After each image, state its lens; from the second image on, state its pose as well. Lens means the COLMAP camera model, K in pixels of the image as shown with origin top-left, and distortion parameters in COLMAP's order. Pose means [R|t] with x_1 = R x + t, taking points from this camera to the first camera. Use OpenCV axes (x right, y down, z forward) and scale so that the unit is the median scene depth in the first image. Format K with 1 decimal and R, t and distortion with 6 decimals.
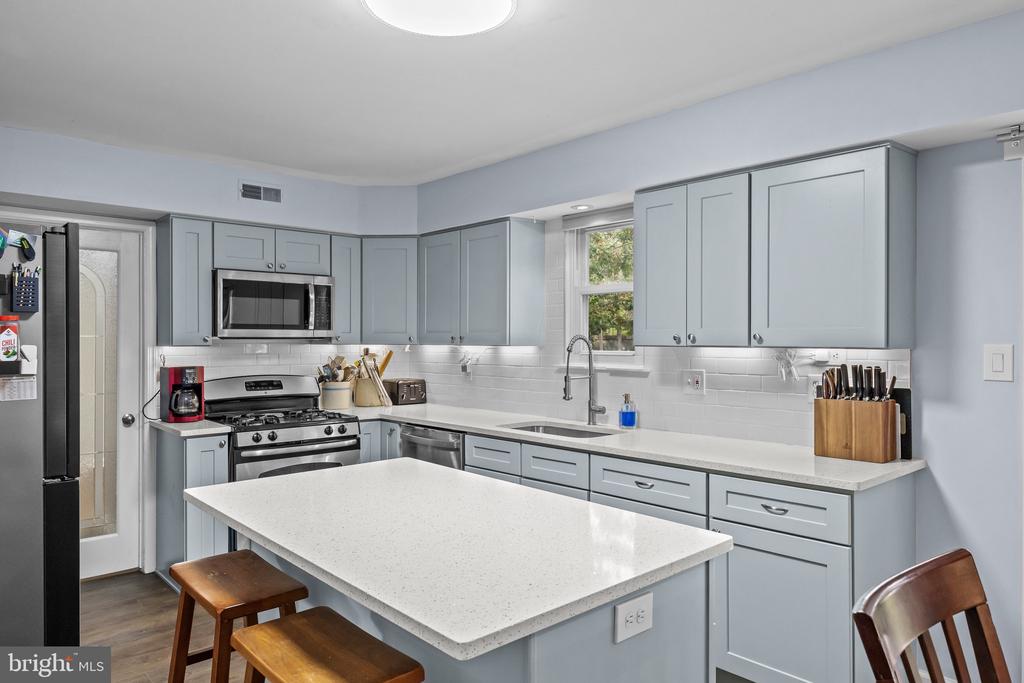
lens RADIAL K [[673.6, 0, 507.6], [0, 673.6, 341.9], [0, 0, 1]] dist [0.005026, 0.001764]
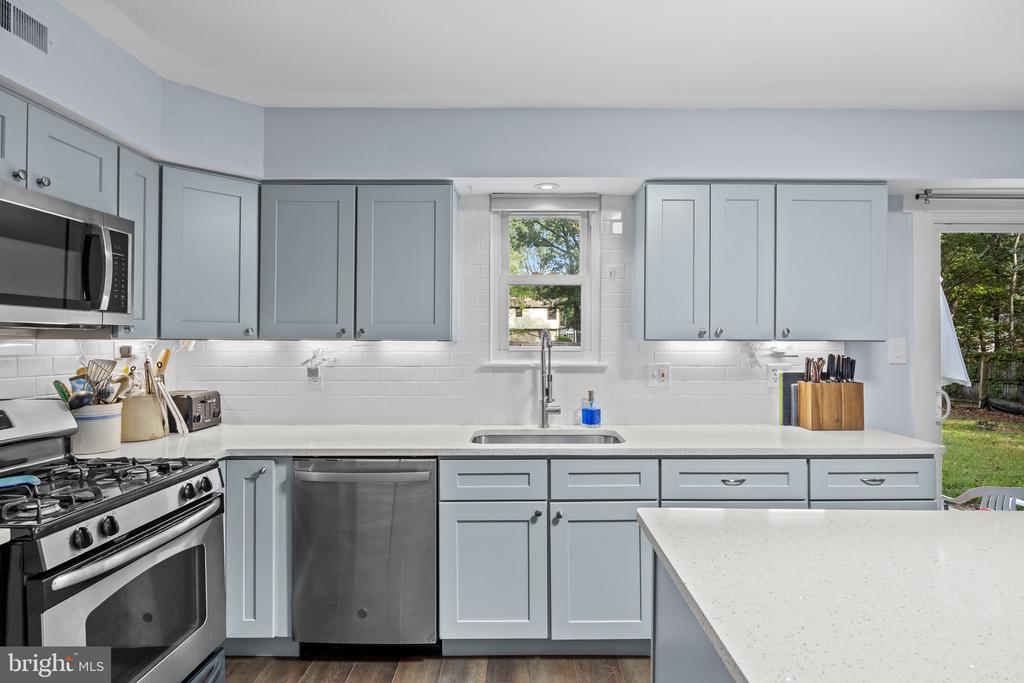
lens RADIAL K [[545.7, 0, 519.1], [0, 545.7, 342.1], [0, 0, 1]] dist [0.001498, -0.002497]
pose [[0.673912, 0.000413, 0.738812, -0.418179], [0.000678, 0.999999, -0.001178, 0.007847], [-0.738811, 0.001295, 0.673911, 0.494483]]
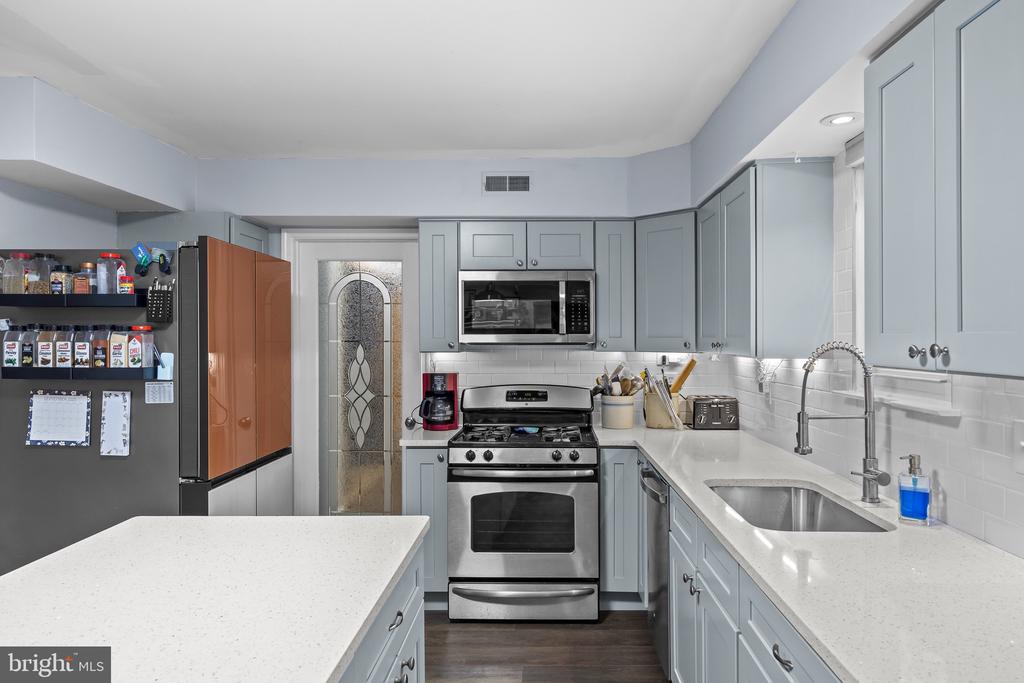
lens RADIAL K [[673.6, 0, 542.2], [0, 673.6, 334.5], [0, 0, 1]] dist [0.005026, 0.001764]
pose [[0.739764, -0.004626, -0.672850, 0.284075], [-0.003144, 0.999942, -0.010332, -0.009336], [0.672859, 0.009759, 0.739706, 0.375109]]
